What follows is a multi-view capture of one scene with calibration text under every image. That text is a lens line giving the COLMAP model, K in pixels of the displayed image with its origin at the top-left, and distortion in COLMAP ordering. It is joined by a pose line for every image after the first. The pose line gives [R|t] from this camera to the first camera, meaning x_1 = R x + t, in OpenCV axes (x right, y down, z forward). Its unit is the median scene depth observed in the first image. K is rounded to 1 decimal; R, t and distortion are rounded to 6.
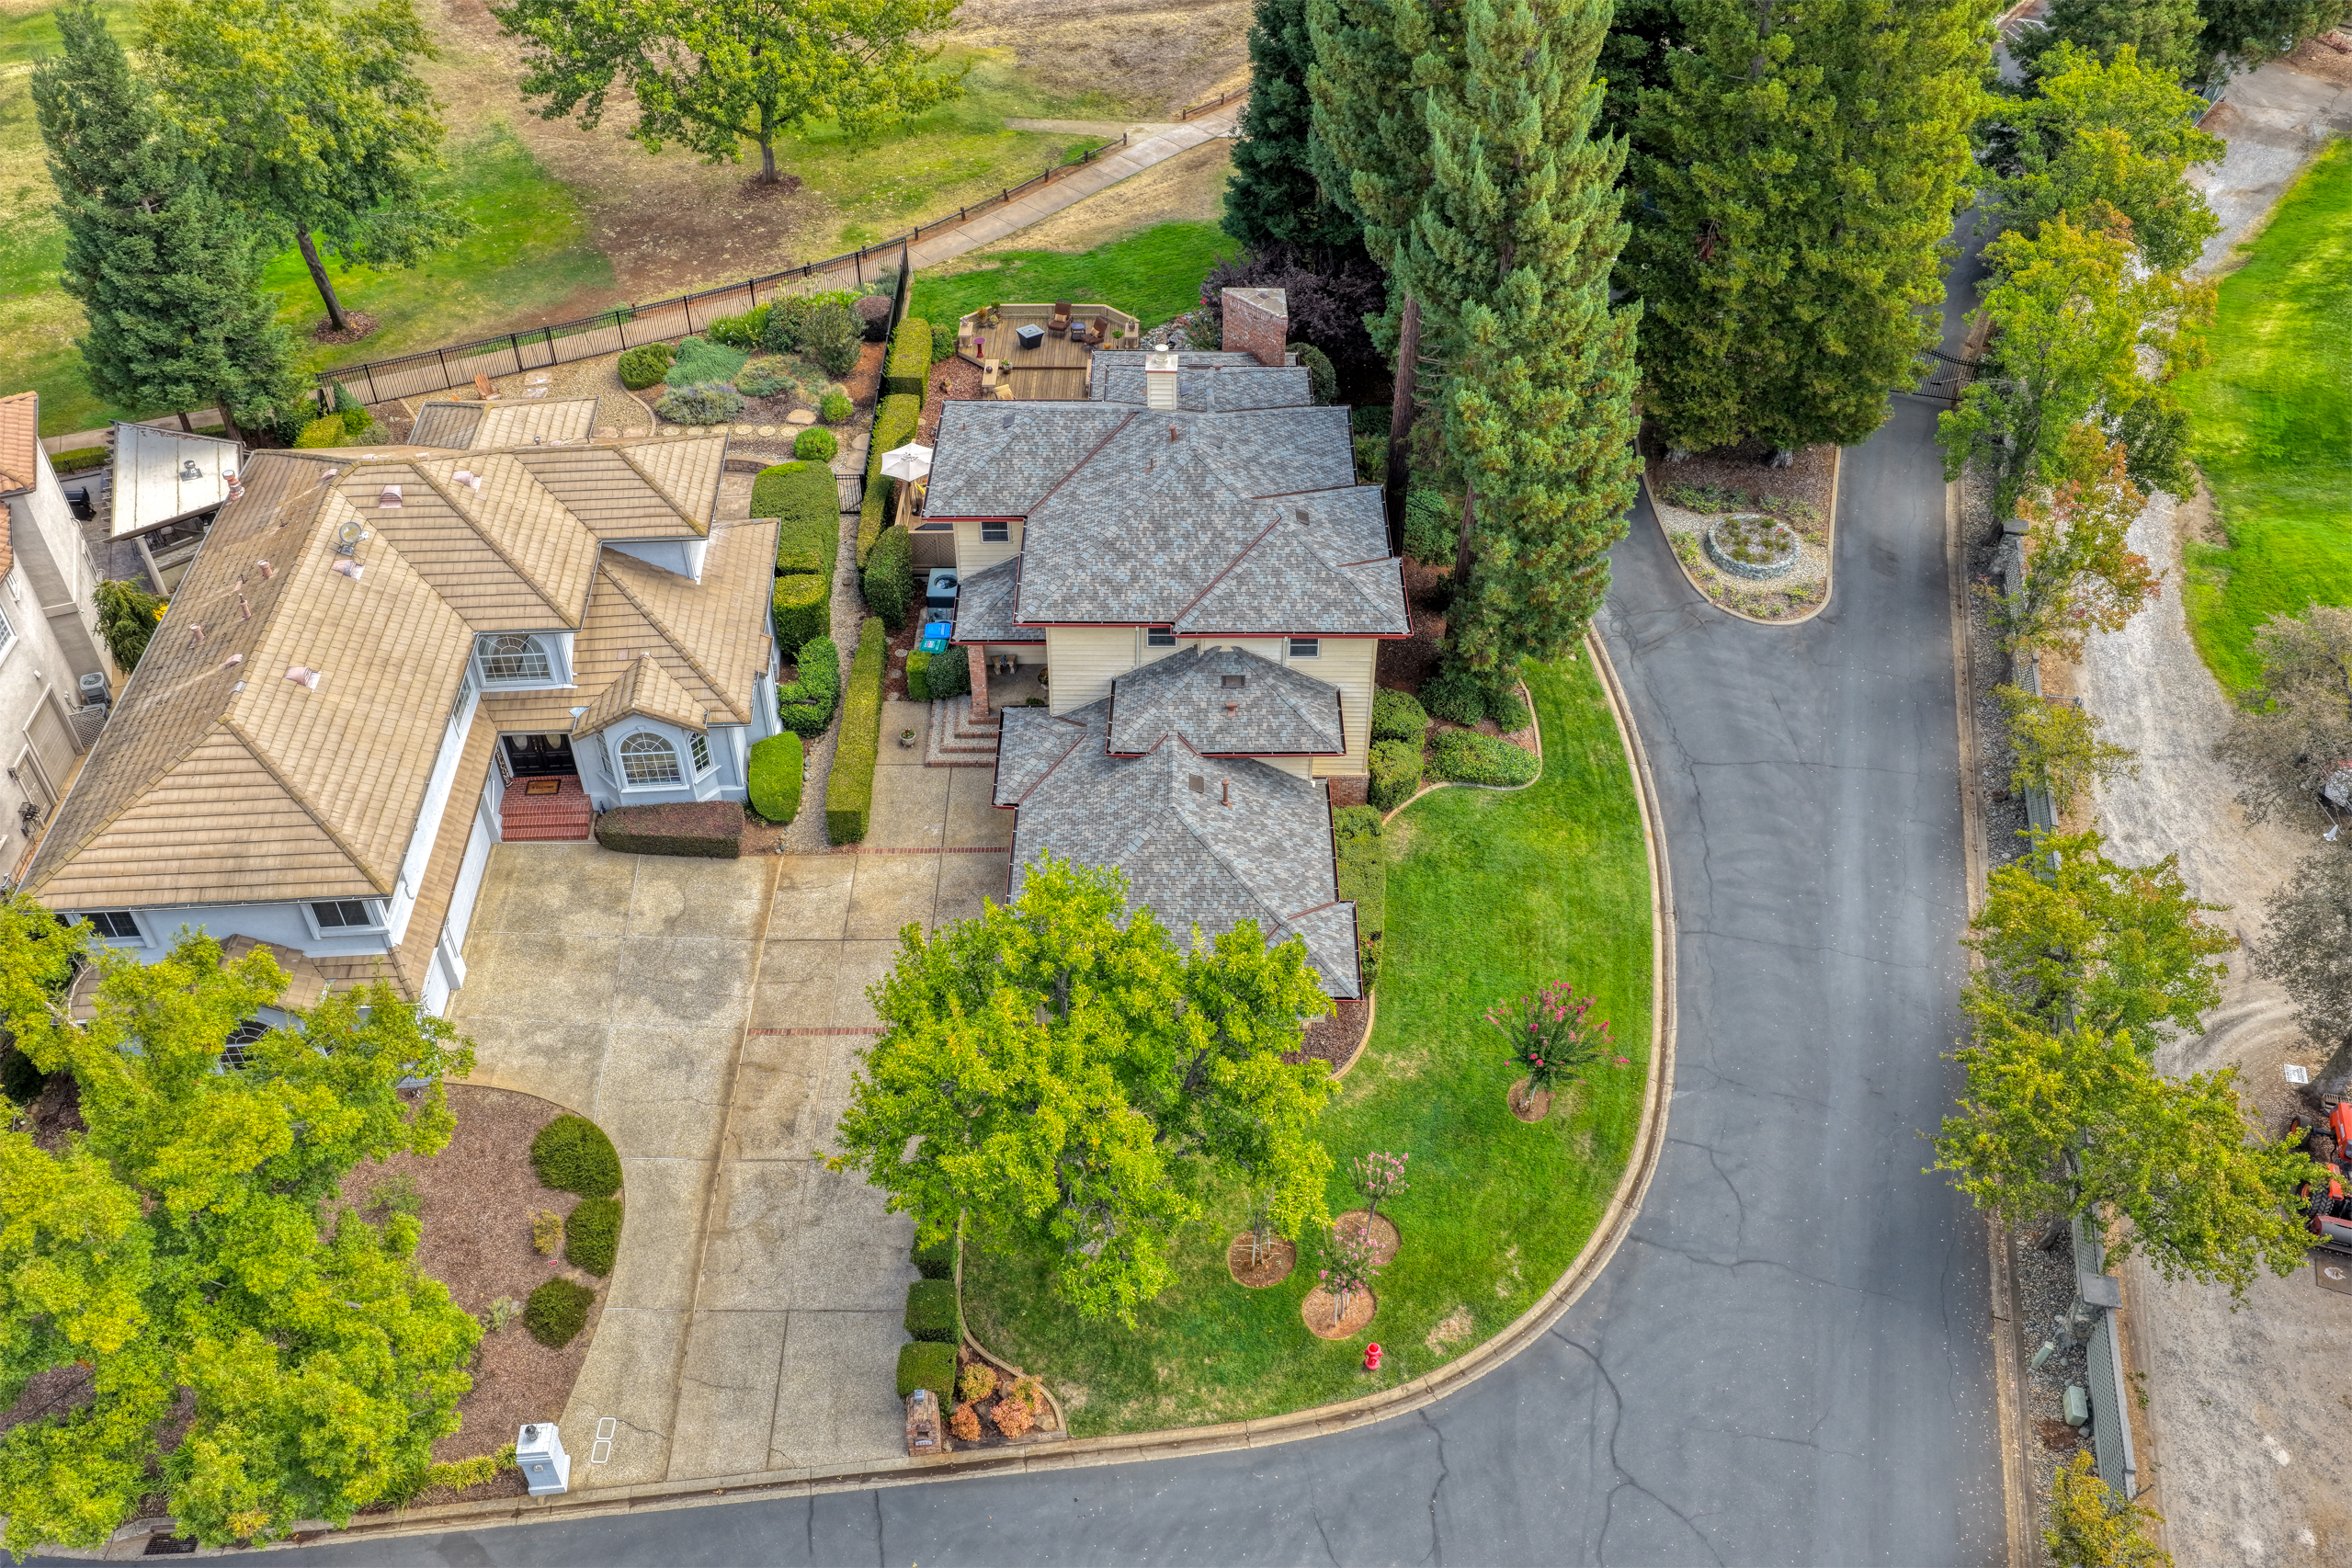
lens RADIAL K [[1944.7, 0, 1176.0], [0, 1944.7, 784.0], [0, 0, 1]] dist [-0.001939, -0.001638]
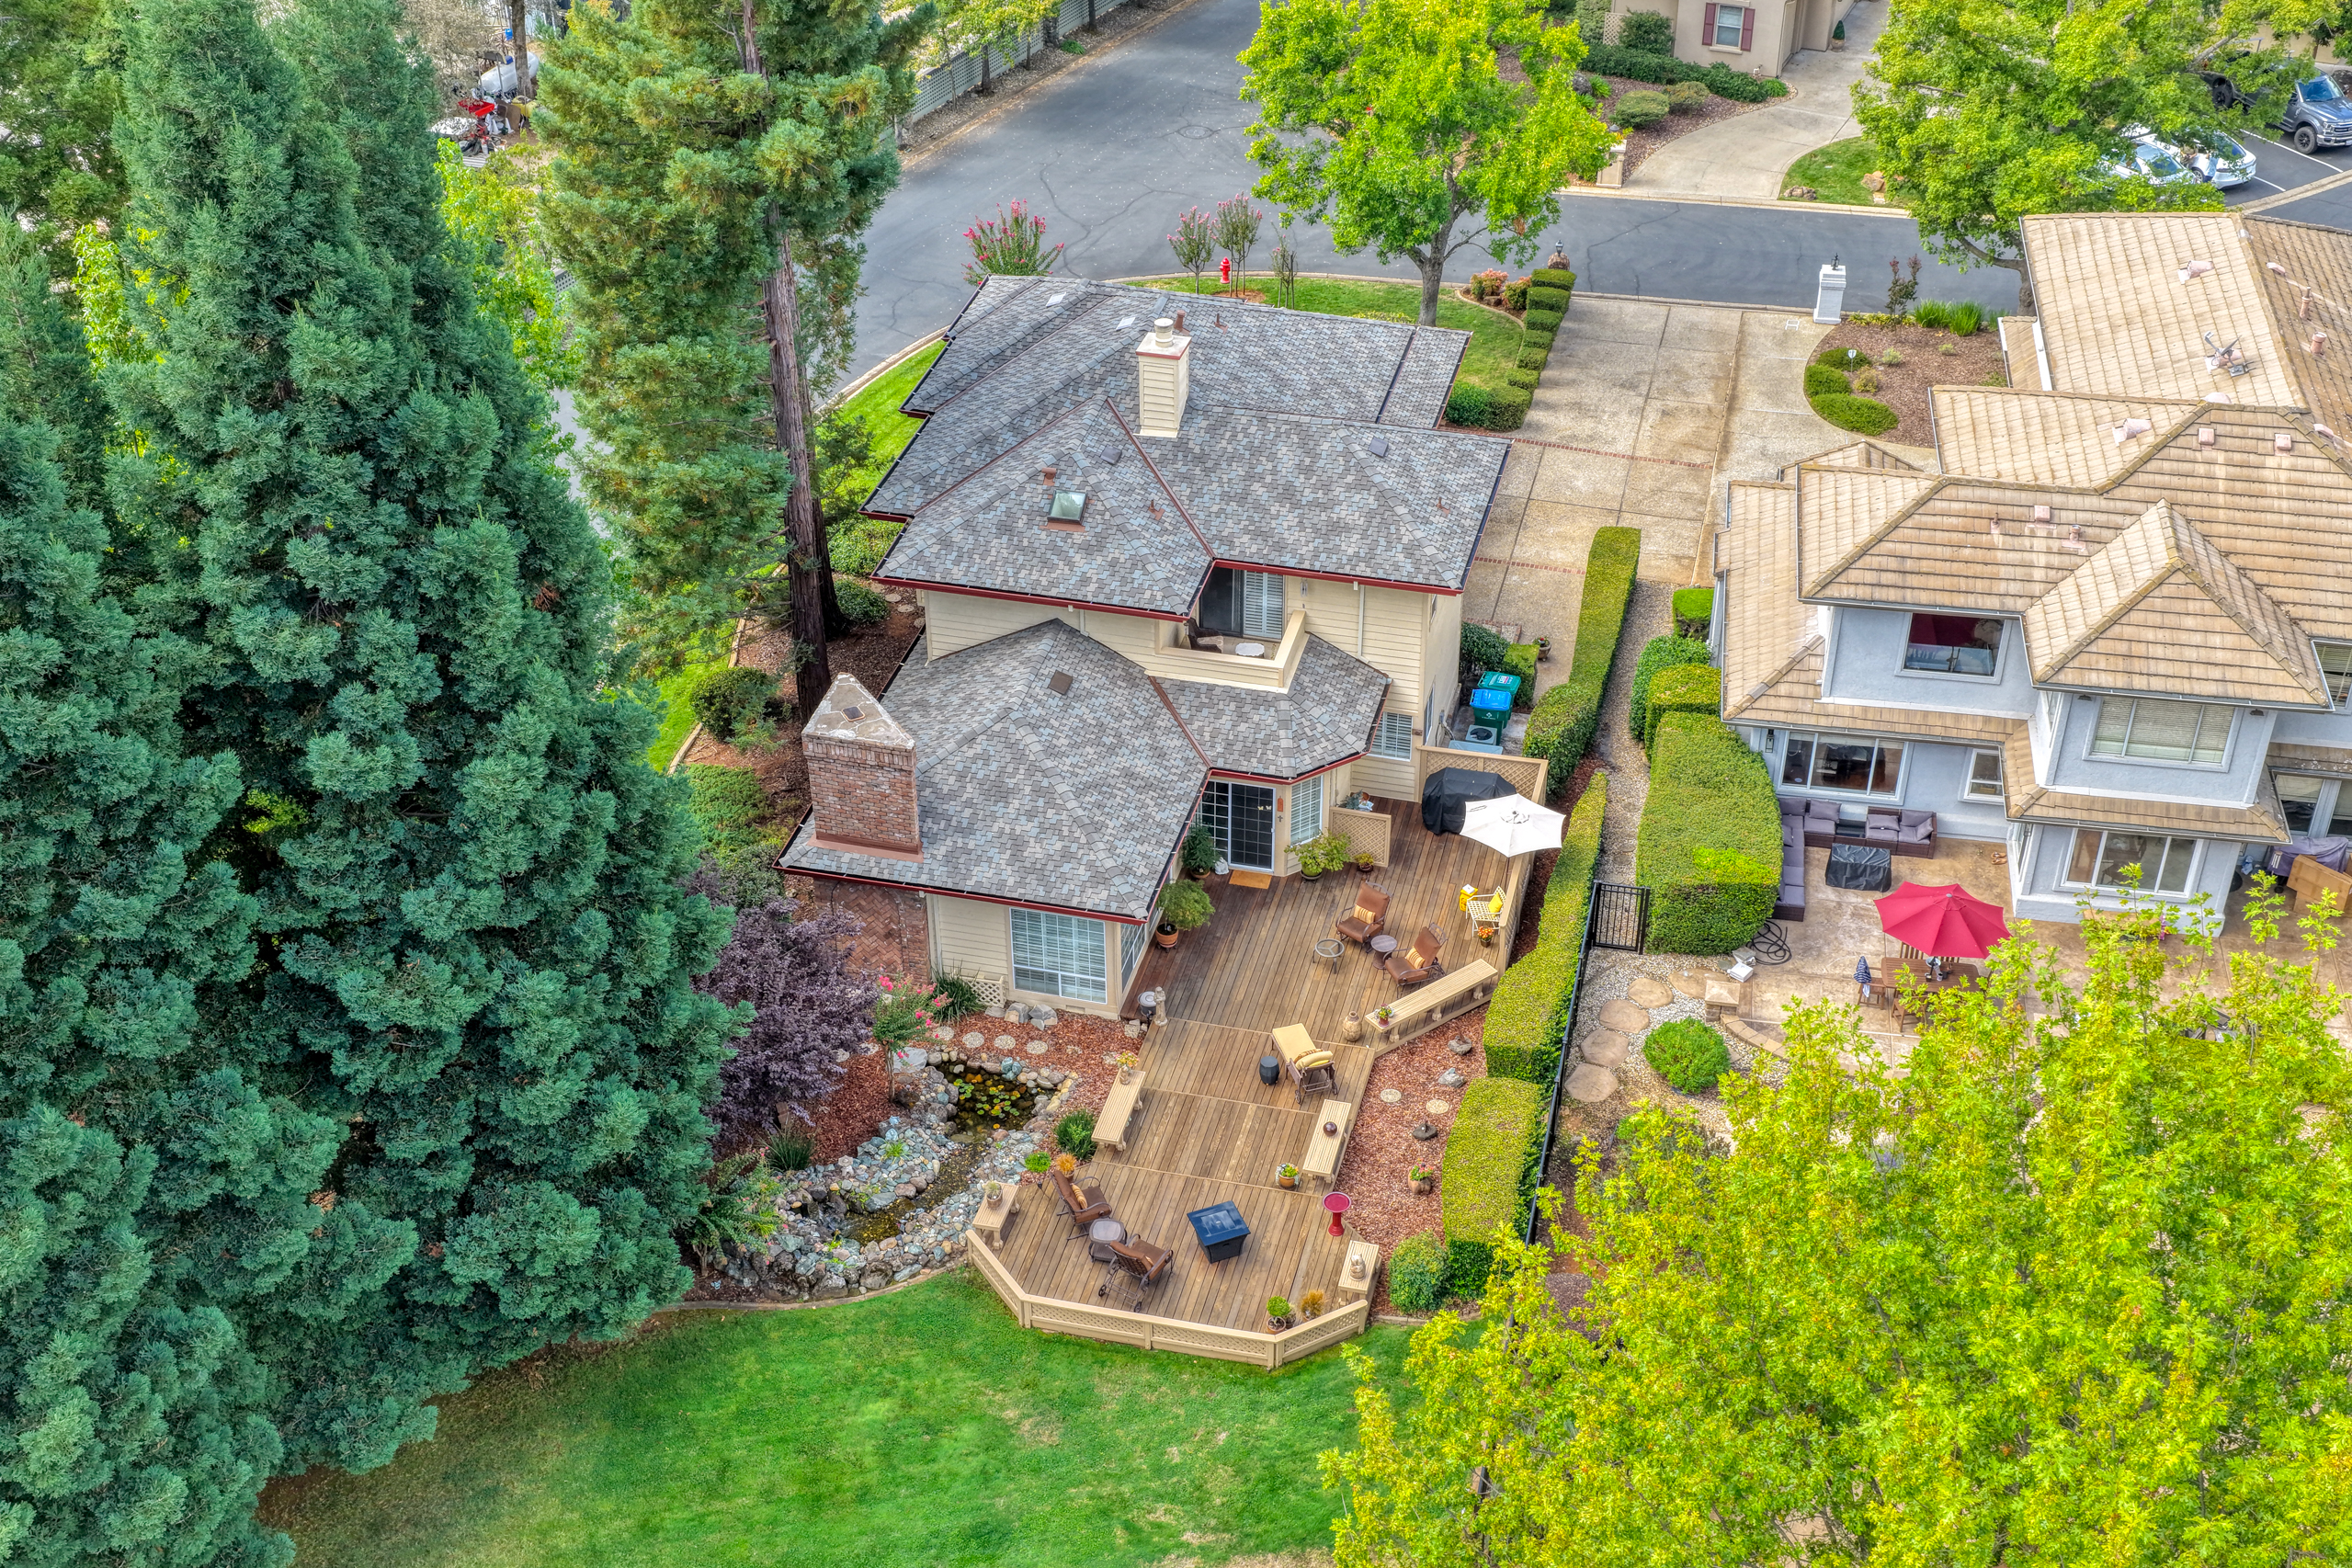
lens RADIAL K [[2716.9, 0, 1176.0], [0, 2716.9, 784.0], [0, 0, 1]] dist [-0.005582, 0.004611]
pose [[-0.969491, -0.144404, 0.198076, -0.240819], [0.160197, 0.238369, 0.957871, -1.178580], [-0.185536, 0.960379, -0.207964, 1.429233]]
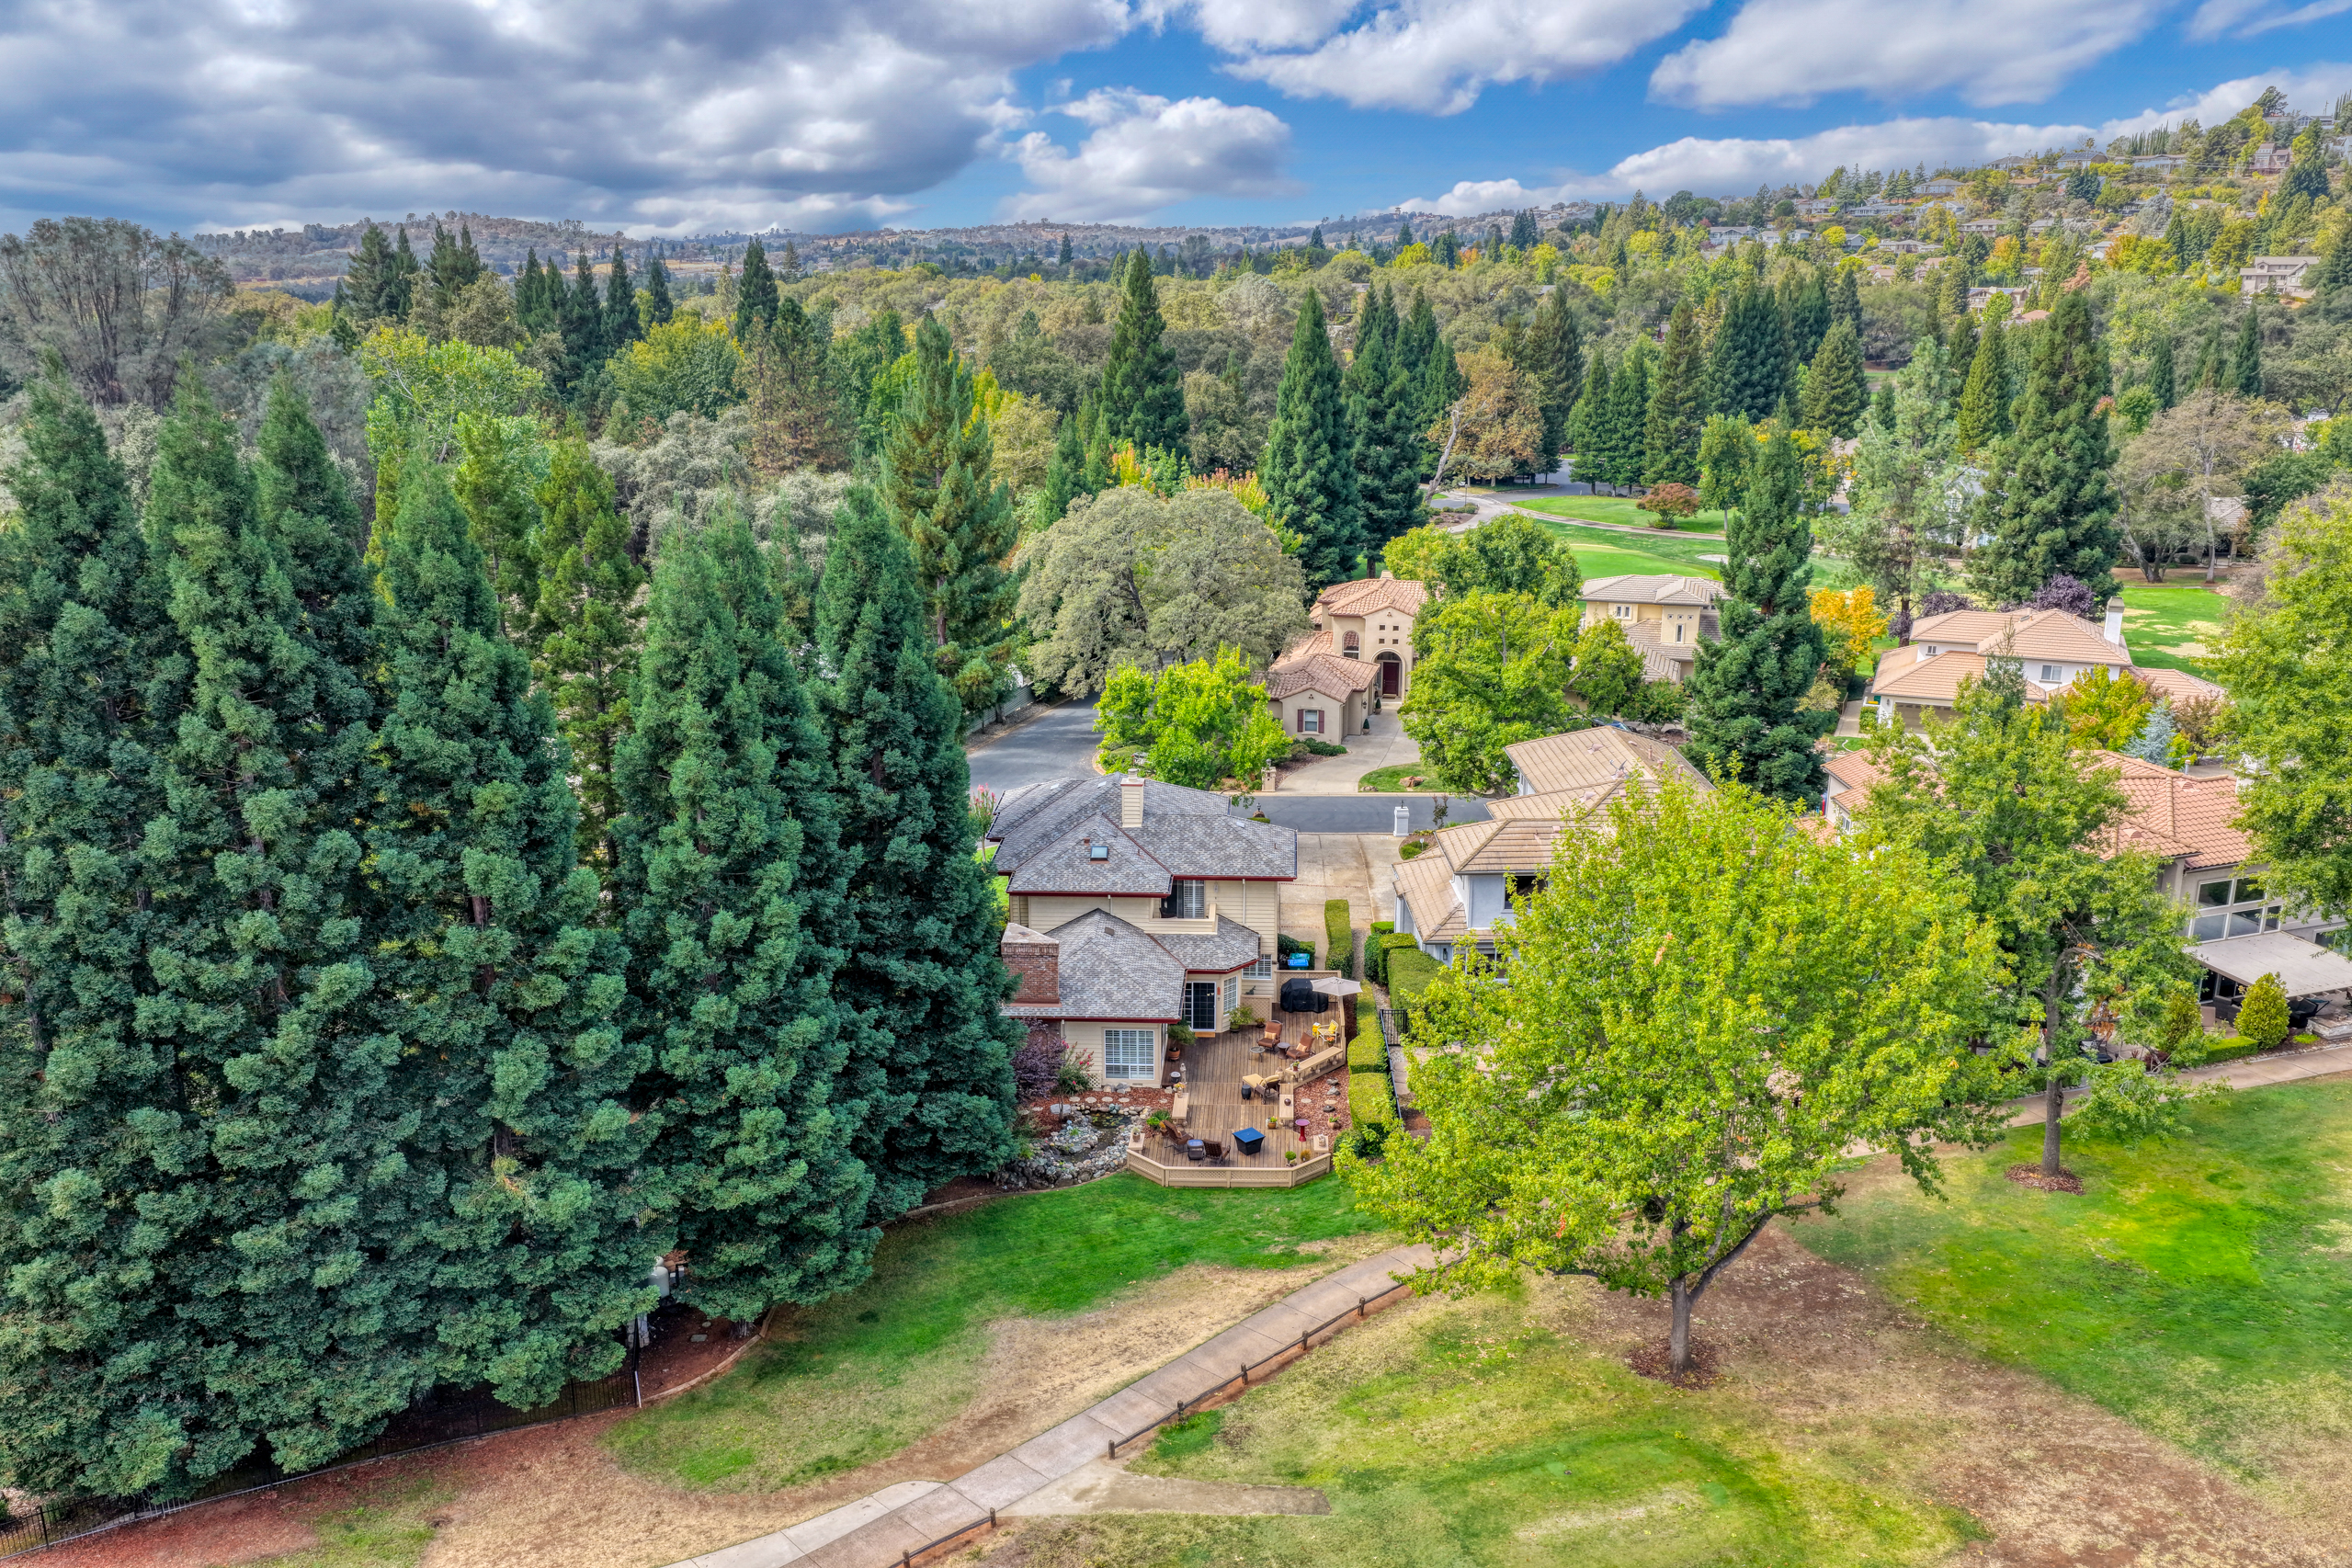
lens RADIAL K [[1944.7, 0, 1176.0], [0, 1944.7, 784.0], [0, 0, 1]] dist [-0.001939, -0.001638]
pose [[-0.998705, -0.023499, 0.045133, -0.108248], [0.025553, 0.535411, 0.844205, -1.500865], [-0.044002, 0.844265, -0.534117, 1.862033]]
